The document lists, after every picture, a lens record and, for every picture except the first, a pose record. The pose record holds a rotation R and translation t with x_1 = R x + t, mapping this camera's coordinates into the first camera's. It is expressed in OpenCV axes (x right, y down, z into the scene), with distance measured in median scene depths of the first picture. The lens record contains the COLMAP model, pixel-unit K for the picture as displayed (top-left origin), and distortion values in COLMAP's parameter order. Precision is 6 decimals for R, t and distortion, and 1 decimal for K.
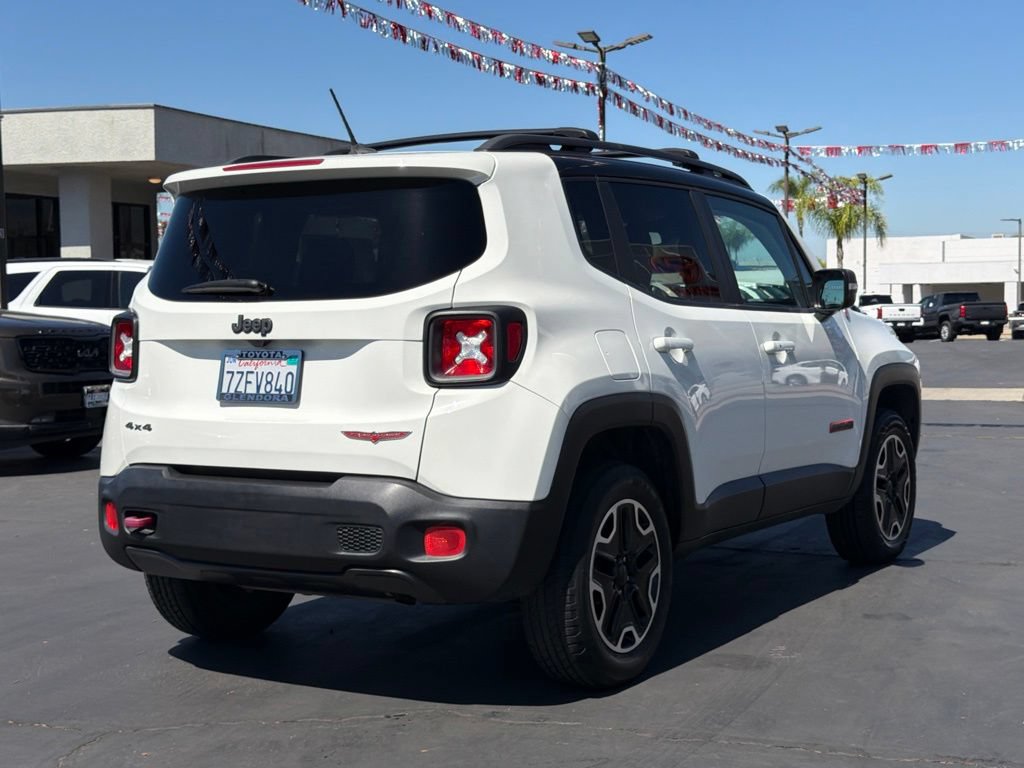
lens RADIAL K [[1514.9, 0, 510.0], [0, 1514.9, 382.7], [0, 0, 1]] dist [0.145633, -0.108200]
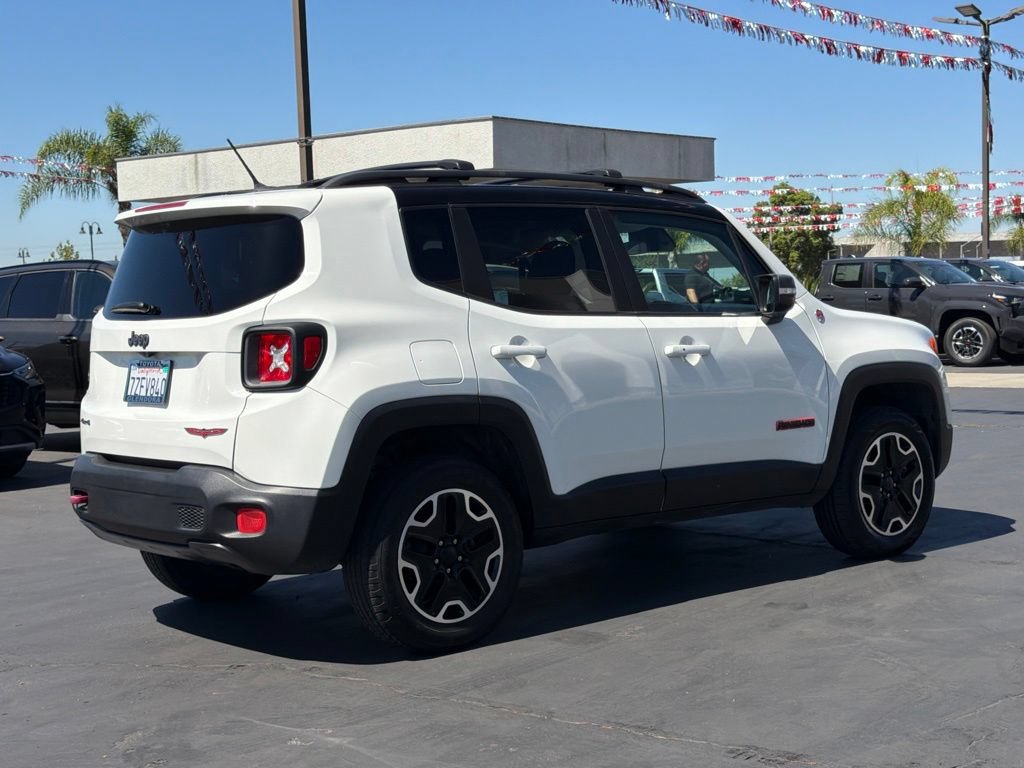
lens RADIAL K [[1514.9, 0, 510.0], [0, 1514.9, 382.7], [0, 0, 1]] dist [0.145633, -0.108200]
pose [[0.951849, -0.000531, -0.306568, 0.483888], [0.003123, 0.999963, 0.007964, -0.012139], [0.306552, -0.008538, 0.951816, -0.070684]]
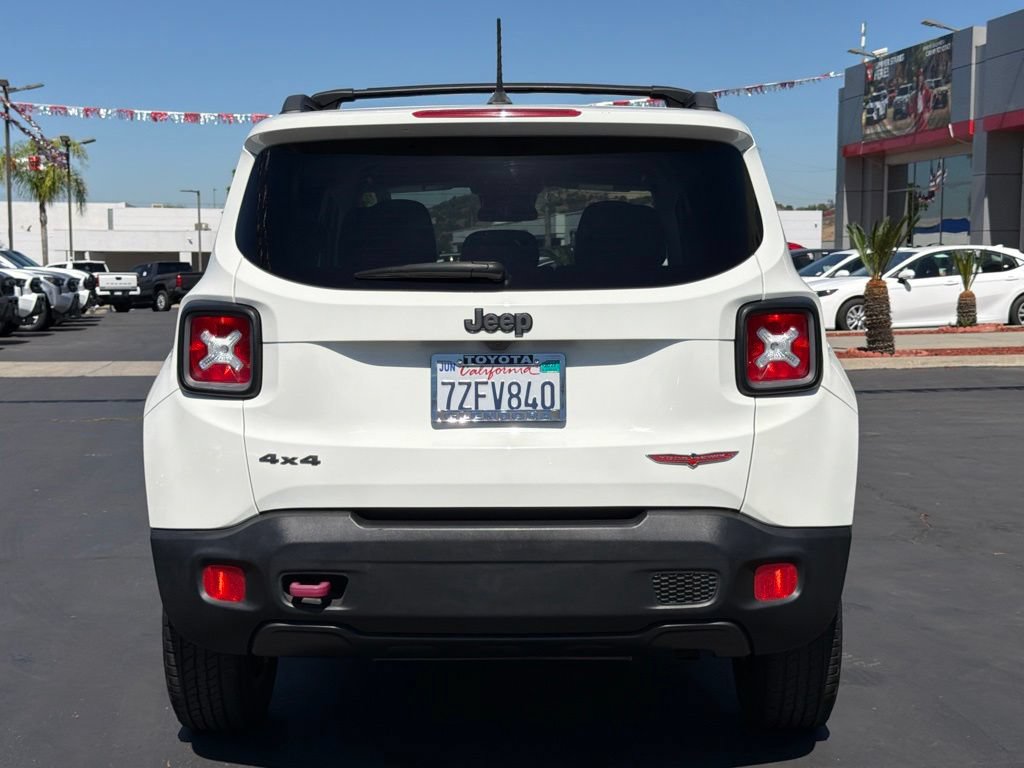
lens RADIAL K [[1561.5, 0, 443.8], [0, 1561.5, 357.4], [0, 0, 1]] dist [0.077521, -0.120243]
pose [[0.869654, -0.021695, 0.493185, -0.580284], [0.019703, 0.999763, 0.009236, -0.027576], [-0.493268, 0.001685, 0.869876, 0.323141]]
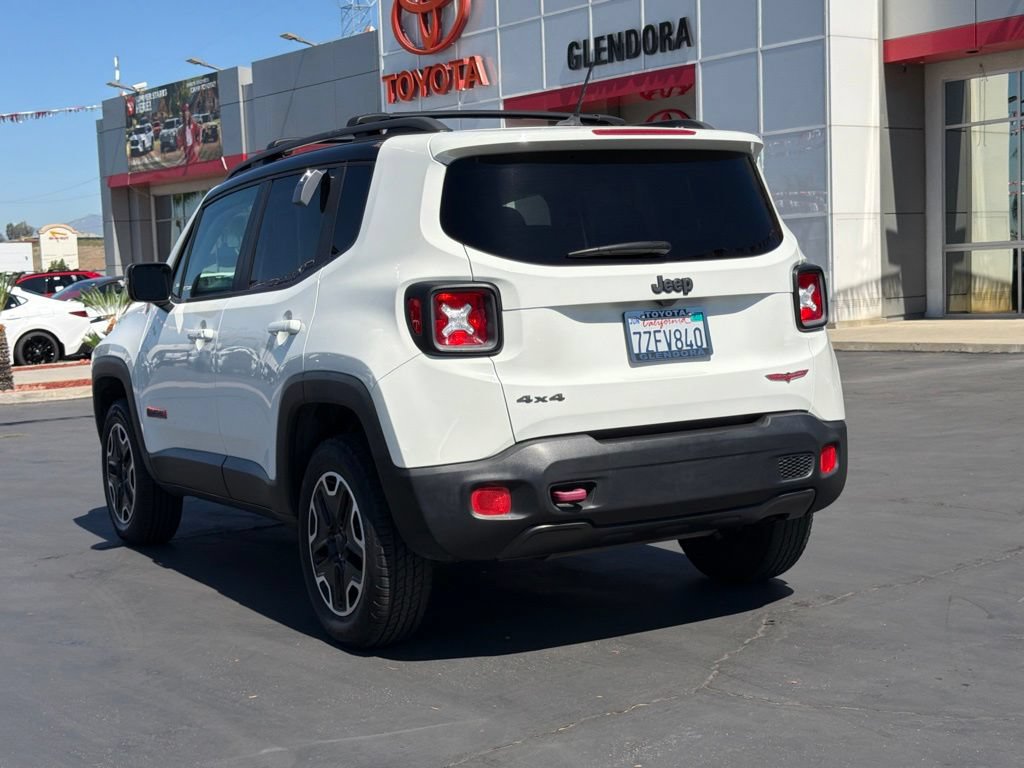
lens RADIAL K [[1566.8, 0, 470.0], [0, 1566.8, 383.2], [0, 0, 1]] dist [0.167100, -0.072903]
pose [[0.488384, -0.067359, 0.870025, -1.174231], [0.081877, 0.996155, 0.031163, -0.015538], [-0.868779, 0.056016, 0.492021, 0.588853]]
